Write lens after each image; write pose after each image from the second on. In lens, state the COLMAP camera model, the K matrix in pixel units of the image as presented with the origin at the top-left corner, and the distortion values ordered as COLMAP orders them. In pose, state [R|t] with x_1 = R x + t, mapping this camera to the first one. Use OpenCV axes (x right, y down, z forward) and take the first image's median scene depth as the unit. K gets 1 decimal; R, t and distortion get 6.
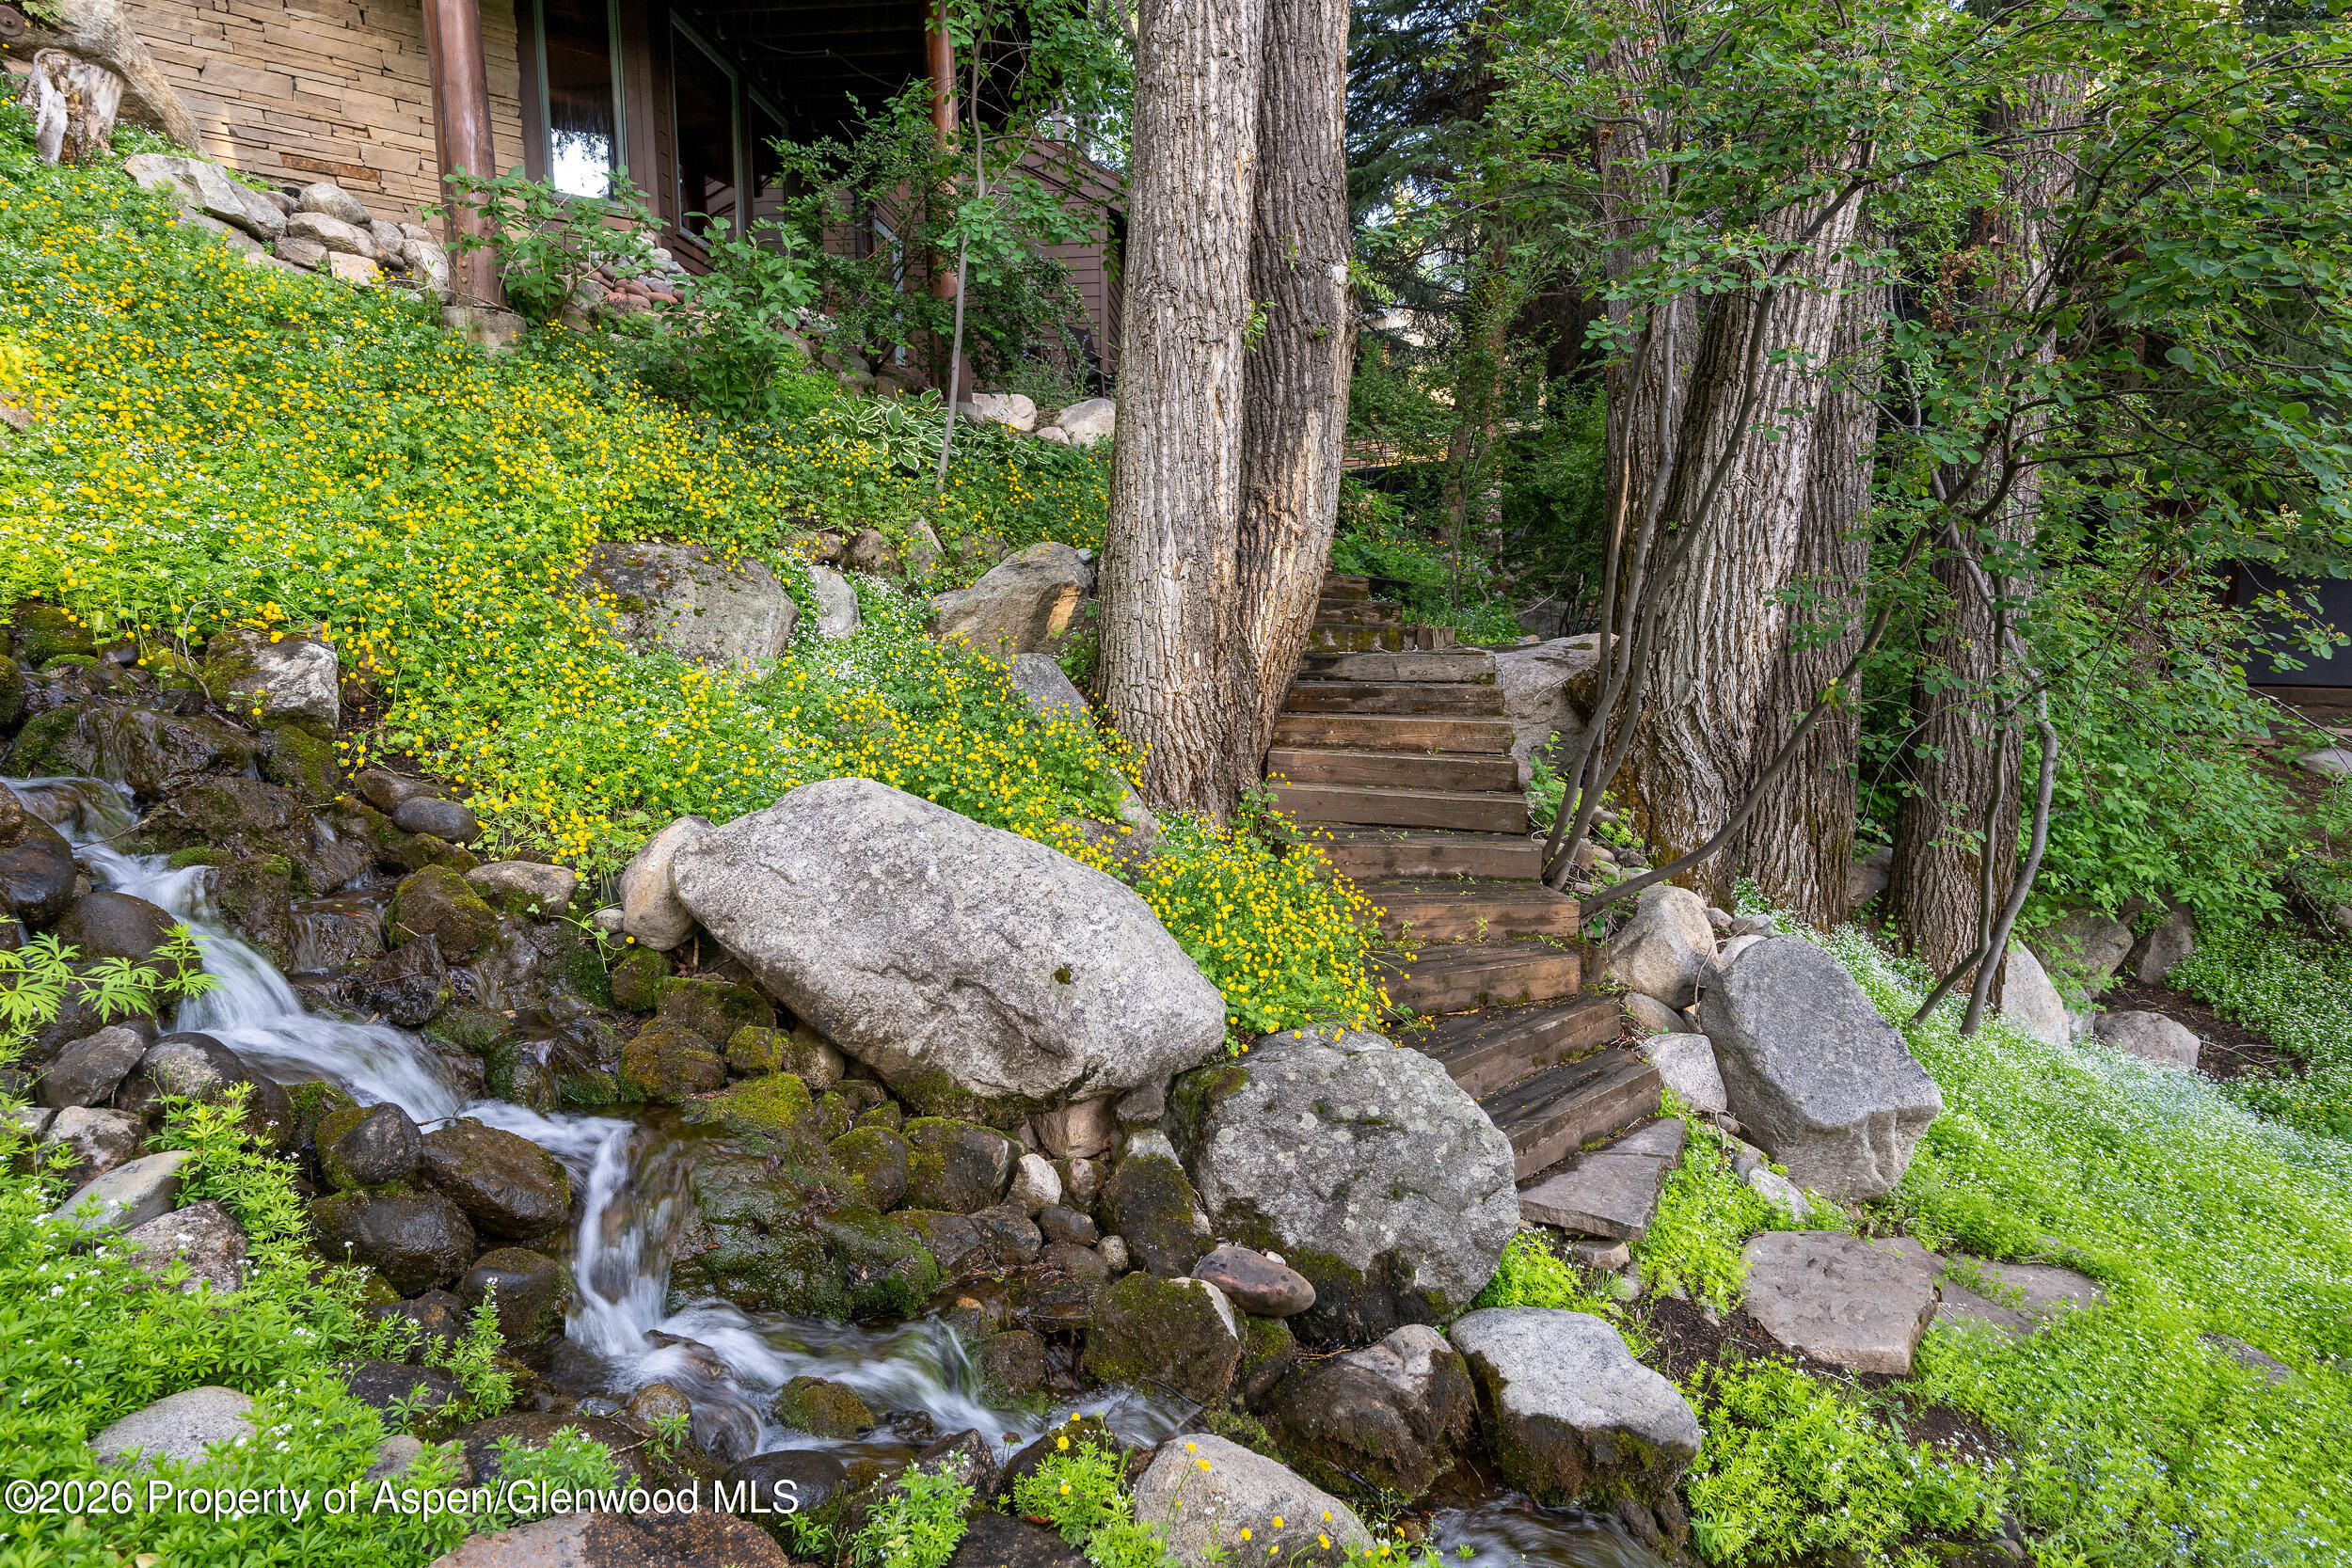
lens RADIAL K [[1324.2, 0, 1176.0], [0, 1324.2, 784.0], [0, 0, 1]] dist [-0.001681, -0.000195]
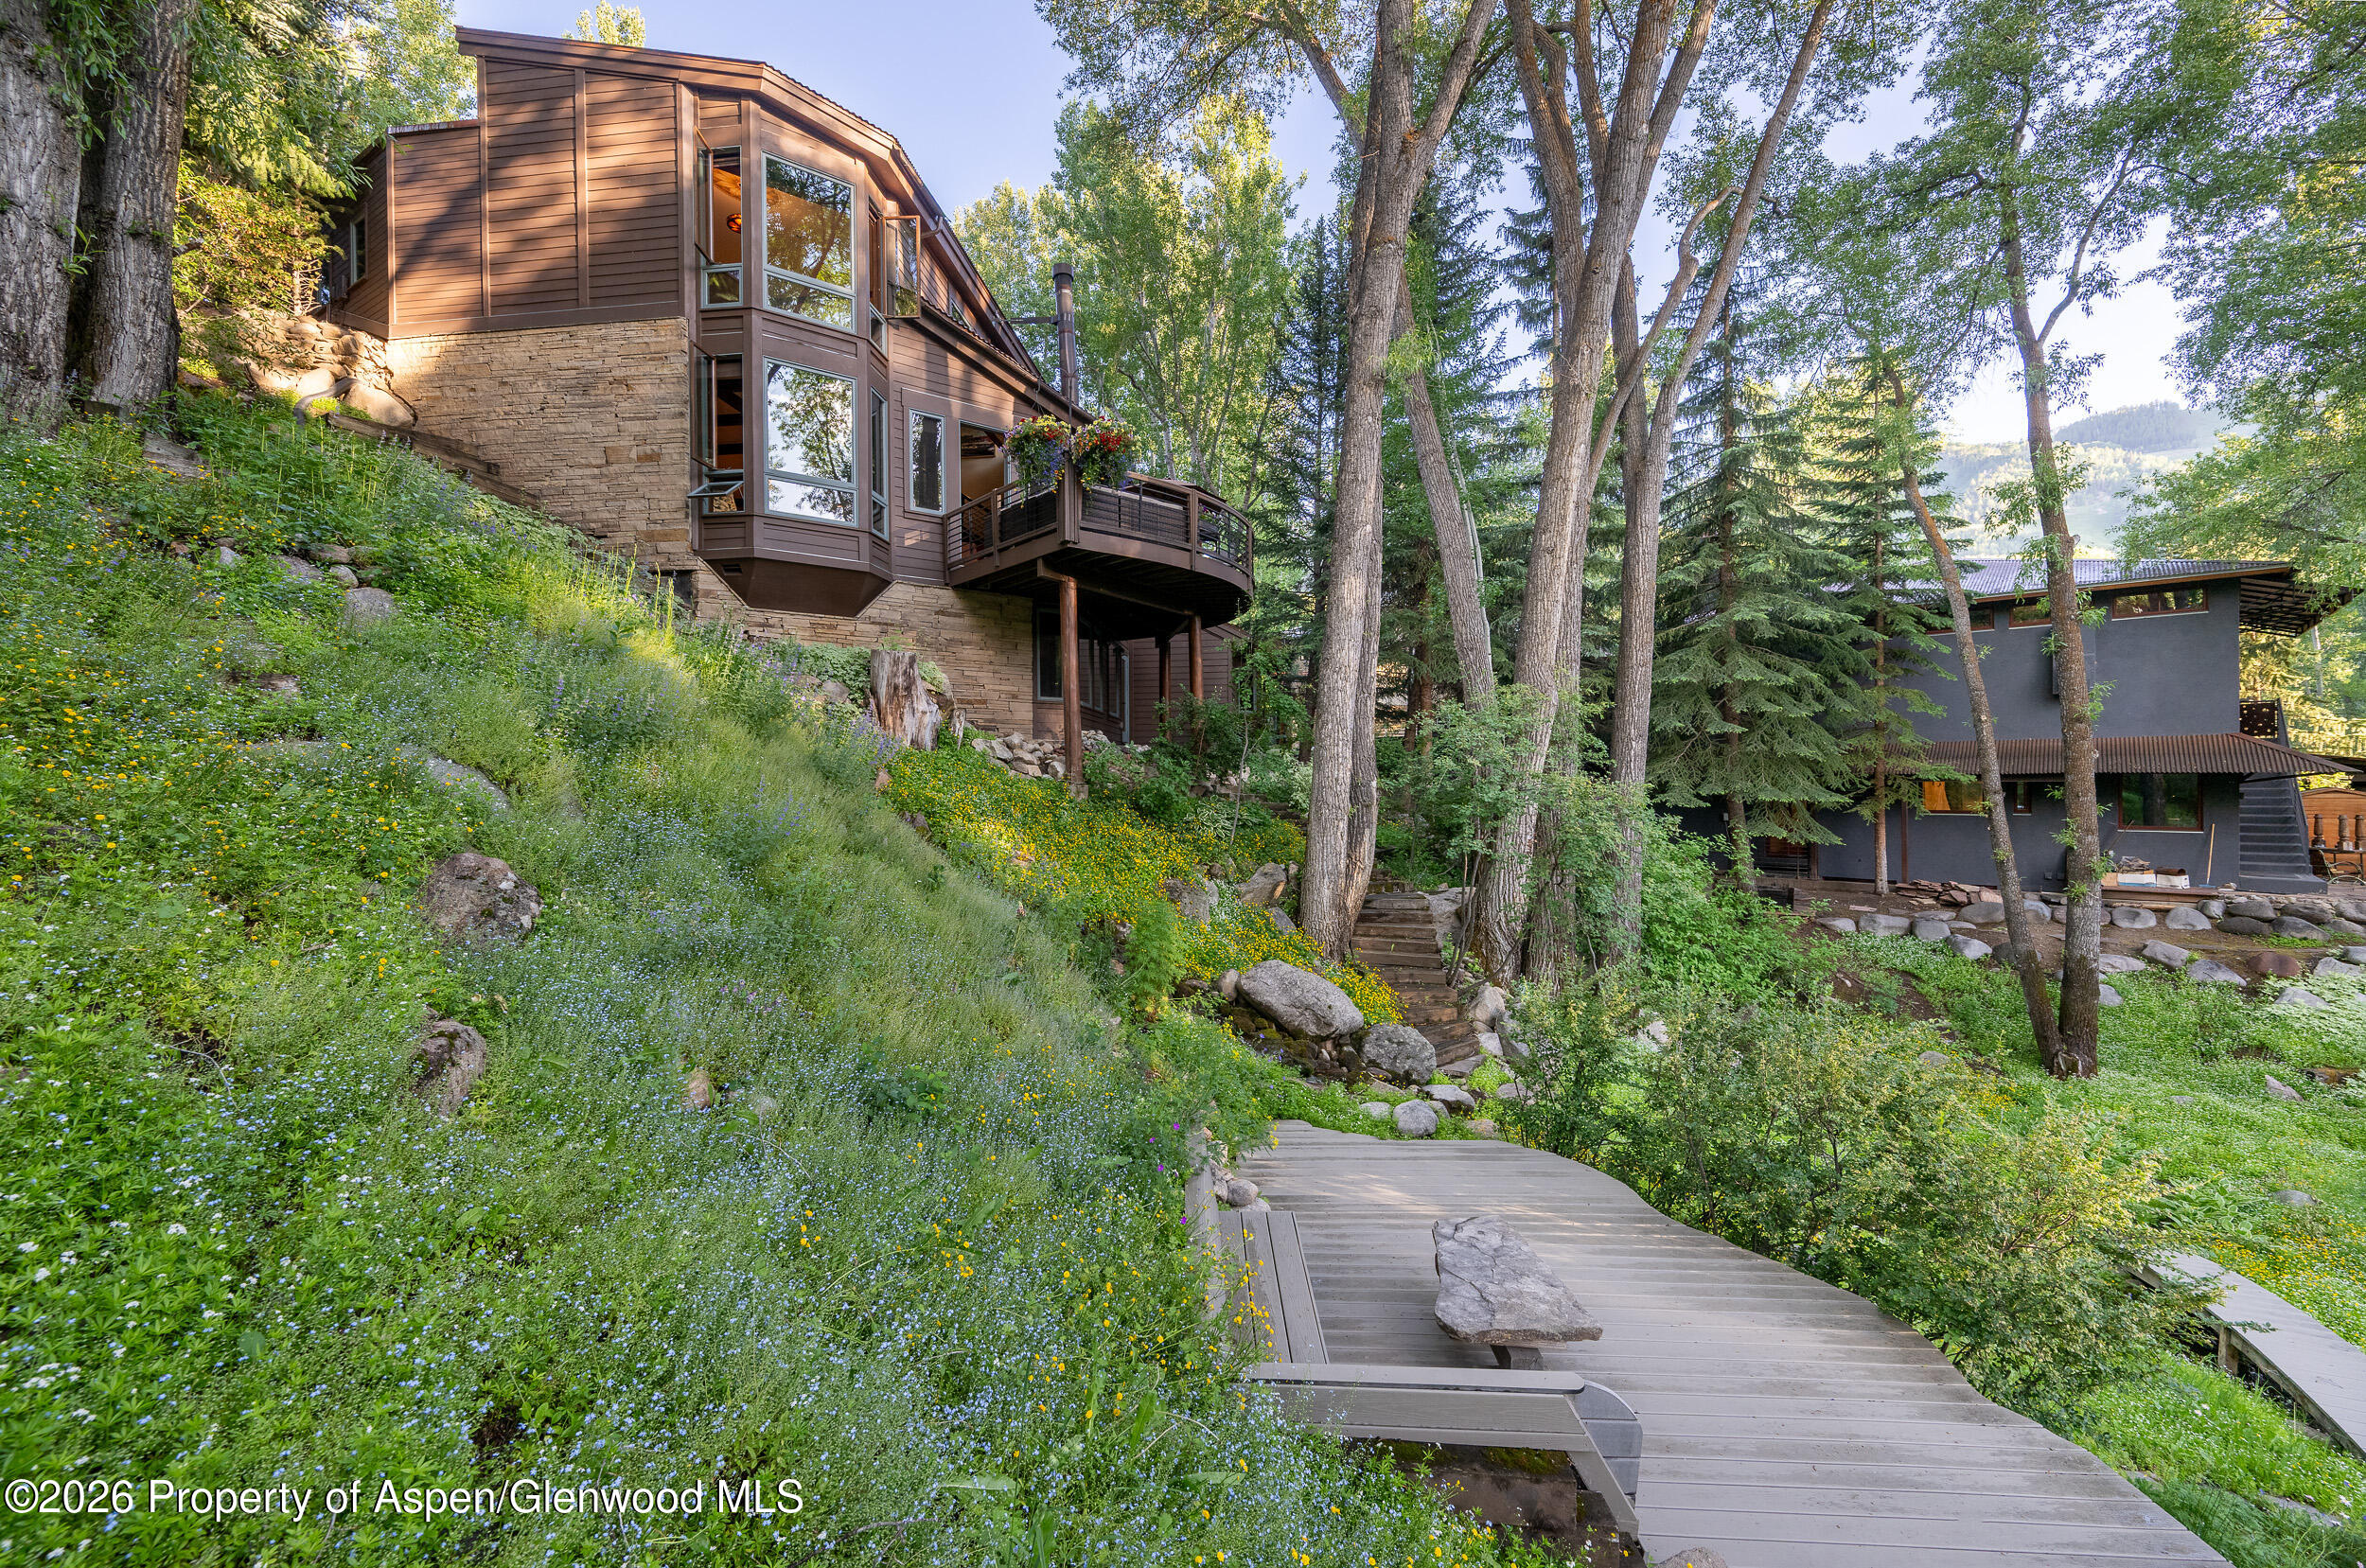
lens RADIAL K [[969.6, 0, 1183.0], [0, 969.6, 784.0], [0, 0, 1]] dist [0.000614, 0.000018]
pose [[0.999801, -0.001737, -0.019865, -0.308230], [-0.000766, 0.992123, -0.125269, -0.112863], [0.019926, 0.125259, 0.991924, -1.391197]]
